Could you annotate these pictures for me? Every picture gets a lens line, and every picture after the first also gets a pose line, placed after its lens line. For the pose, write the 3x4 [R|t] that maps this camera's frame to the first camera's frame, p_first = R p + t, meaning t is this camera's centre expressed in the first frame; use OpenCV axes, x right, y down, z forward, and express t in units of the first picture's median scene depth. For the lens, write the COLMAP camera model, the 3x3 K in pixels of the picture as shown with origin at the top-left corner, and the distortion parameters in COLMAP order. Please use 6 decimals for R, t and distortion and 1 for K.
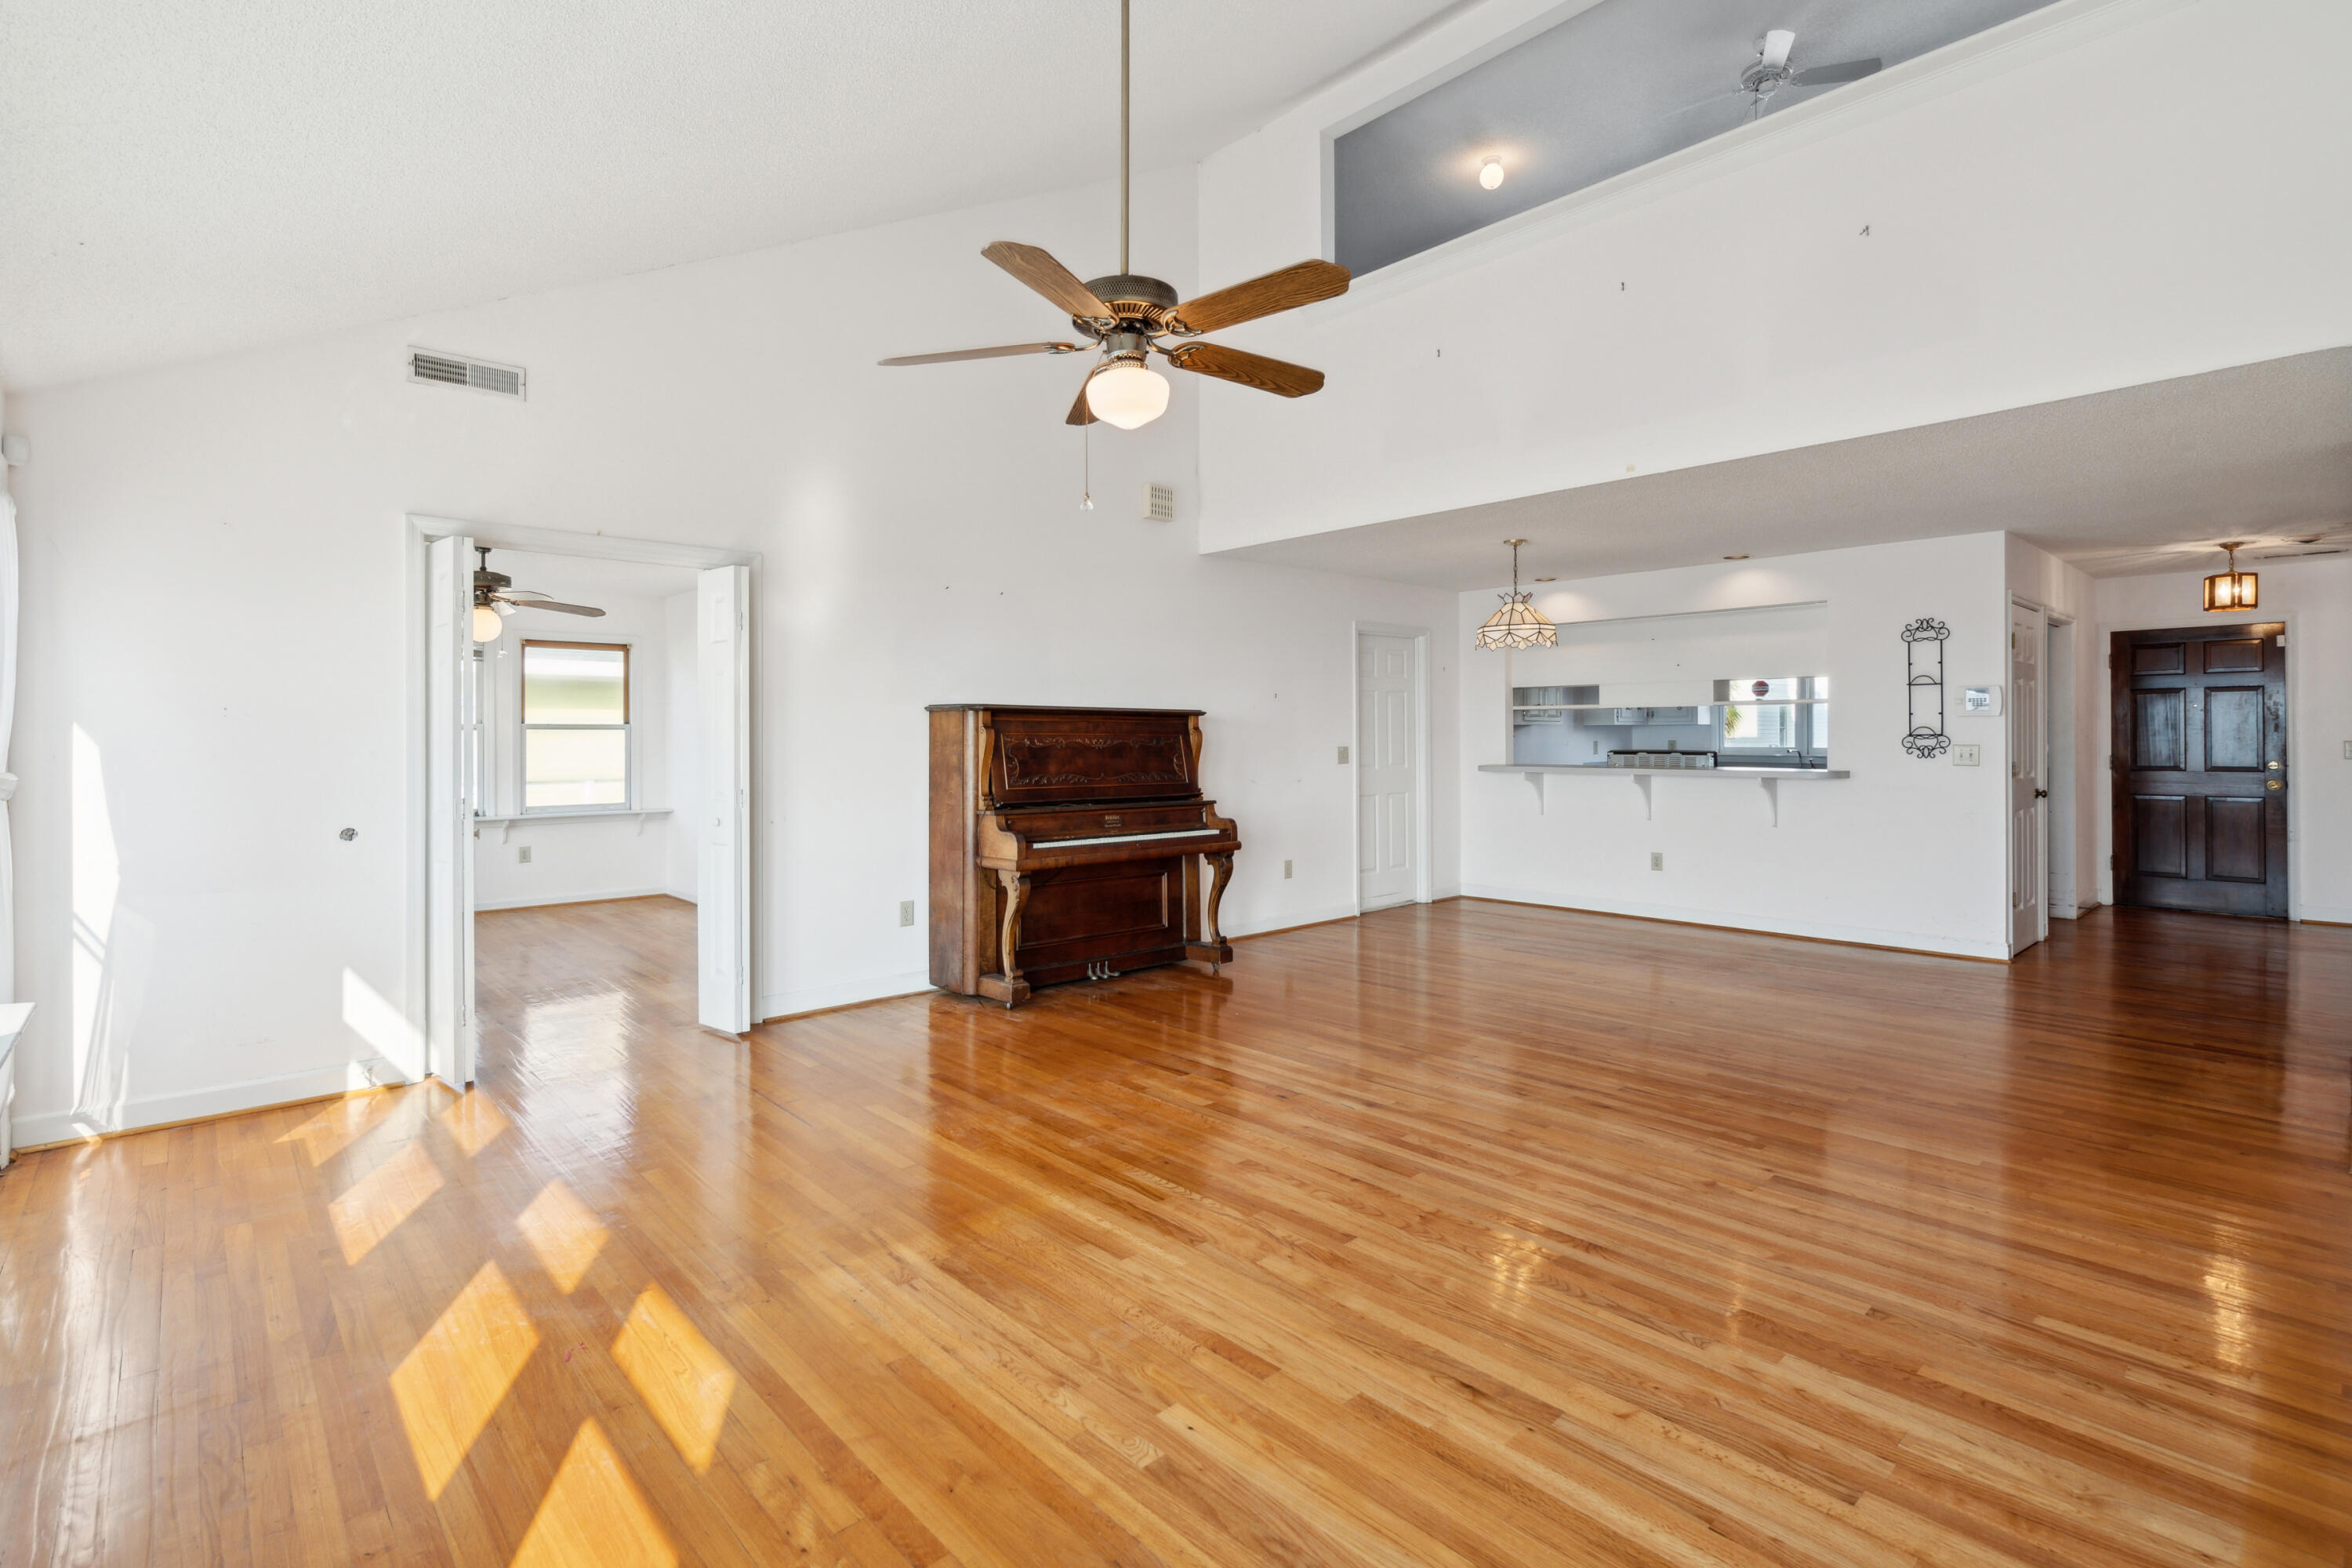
lens RADIAL K [[1081.9, 0, 1157.0], [0, 1081.9, 738.2], [0, 0, 1]] dist [-0.007502, 0.001731]
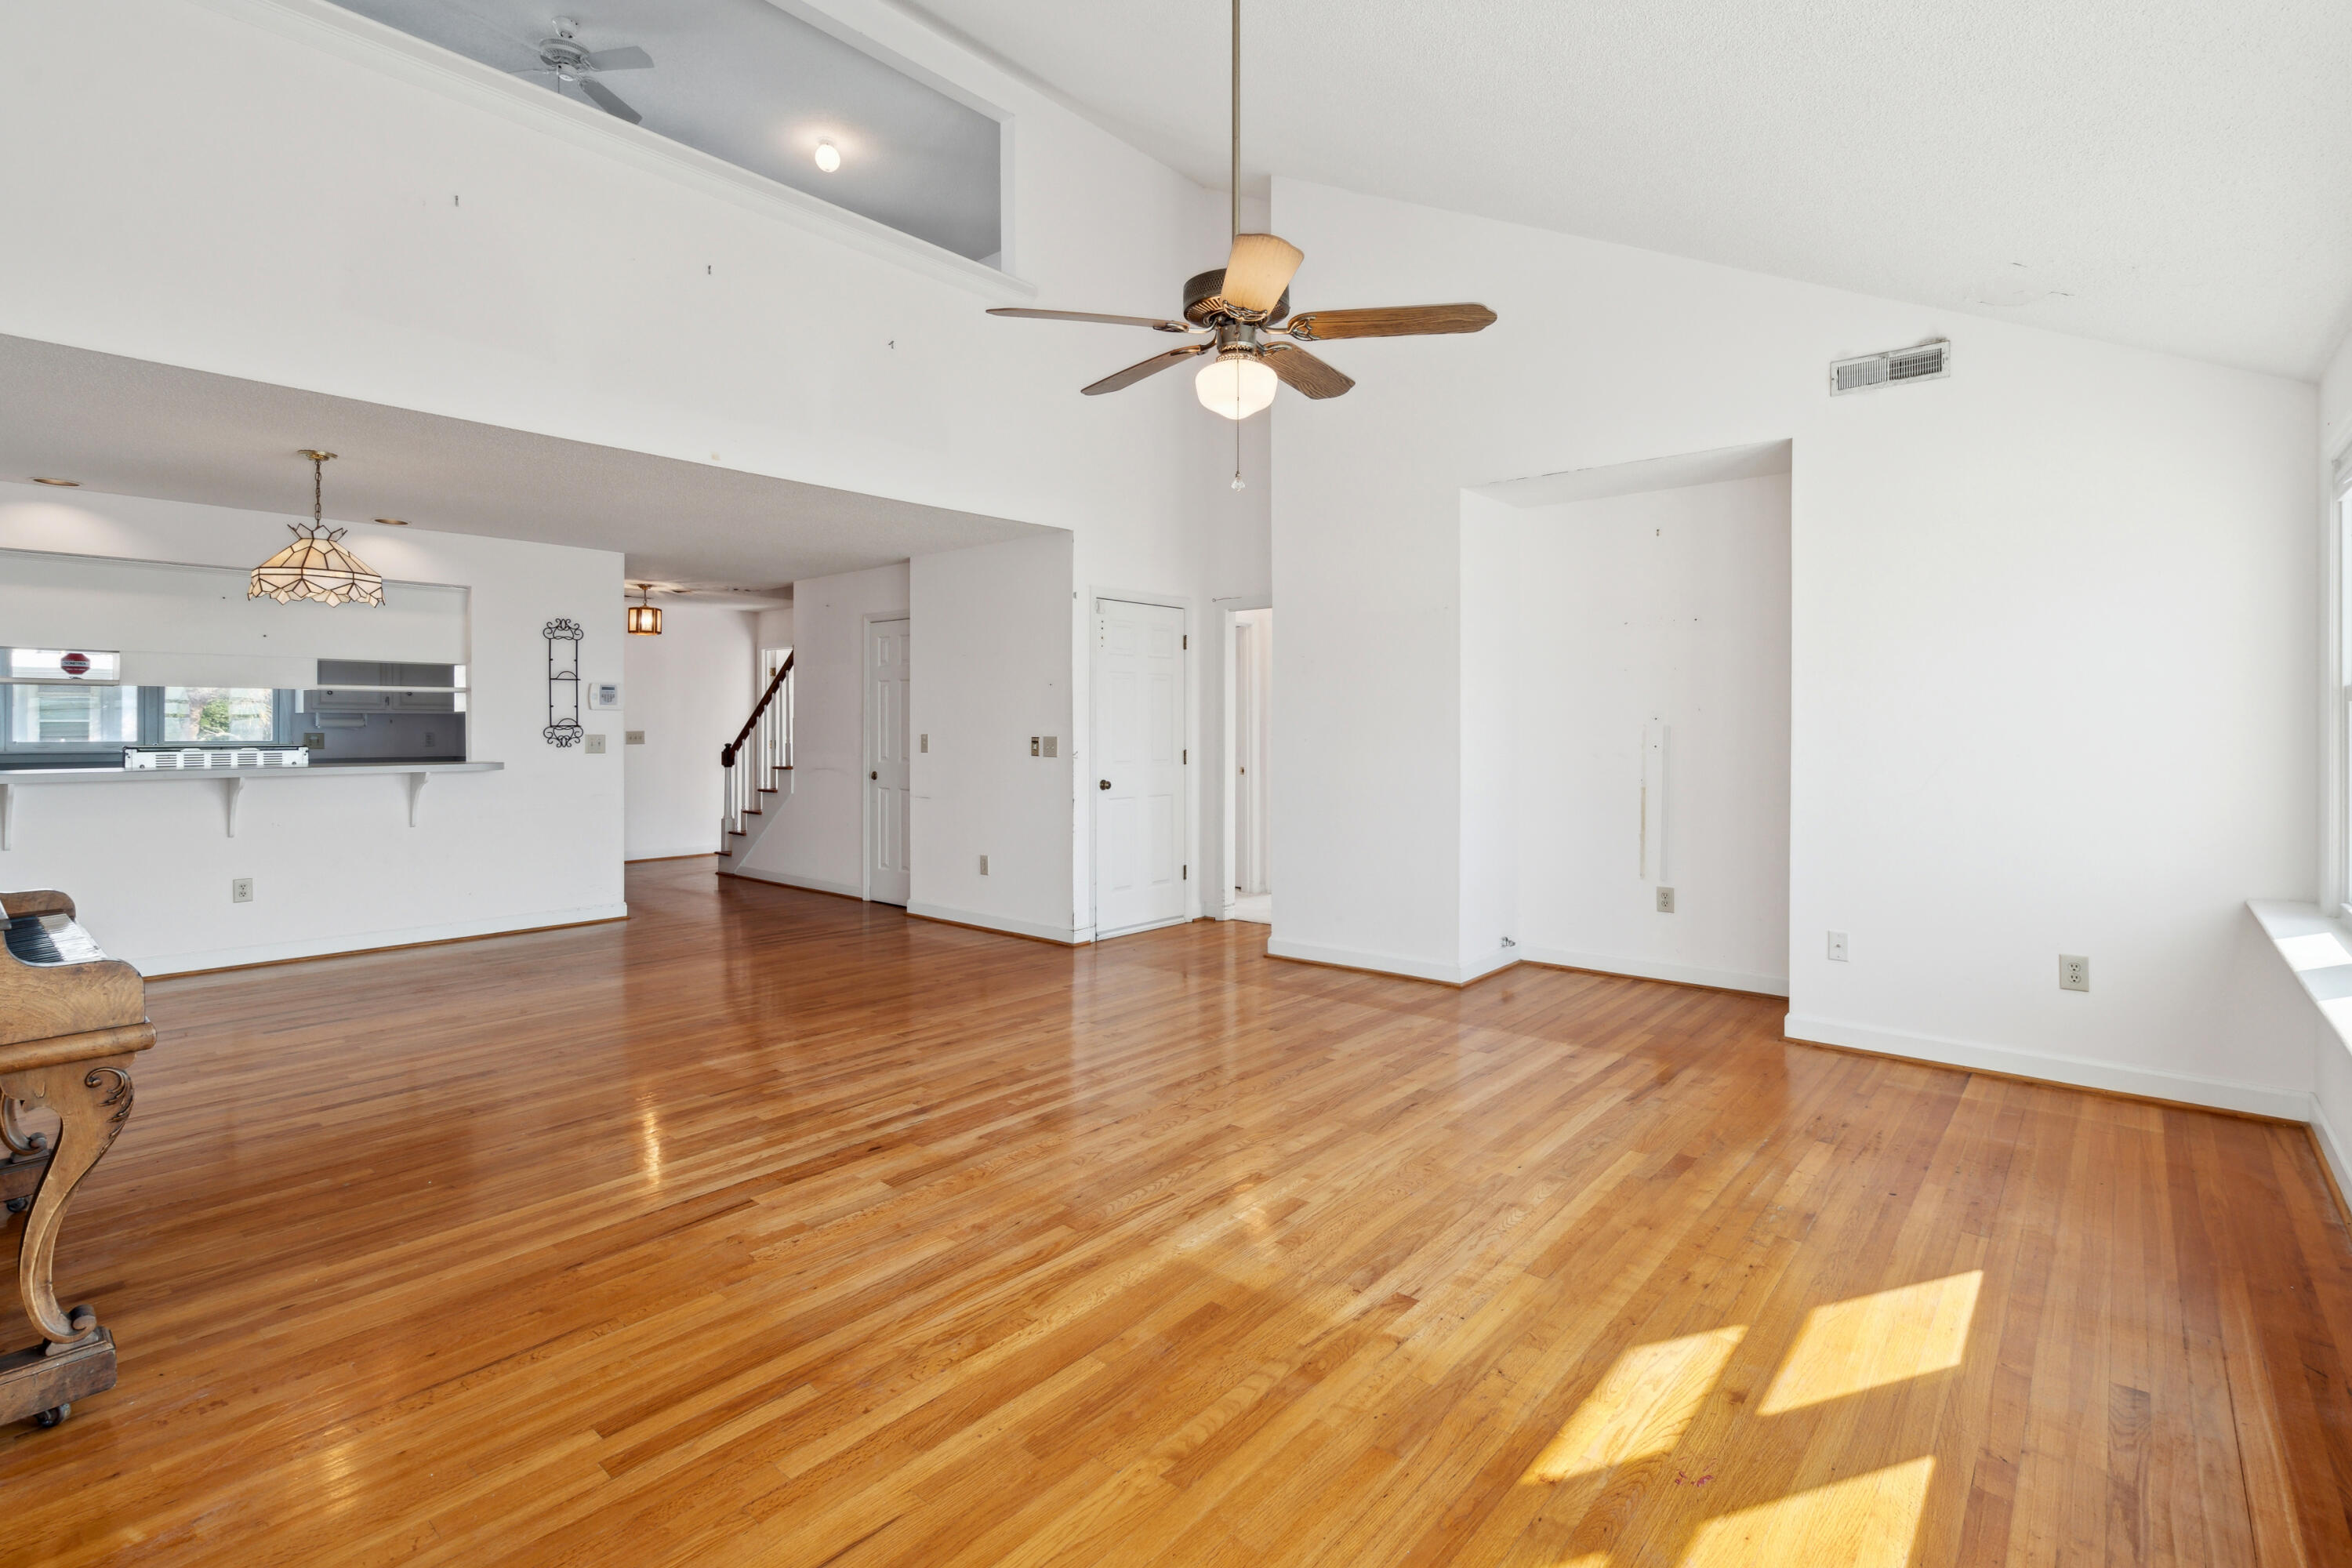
lens RADIAL K [[1081.9, 0, 1192.2], [0, 1081.9, 731.7], [0, 0, 1]] dist [-0.007502, 0.001731]
pose [[-0.116446, -0.001328, 0.993196, -0.564257], [0.001834, 0.999997, 0.001552, 0.002751], [-0.993195, 0.002002, -0.116443, 0.637082]]
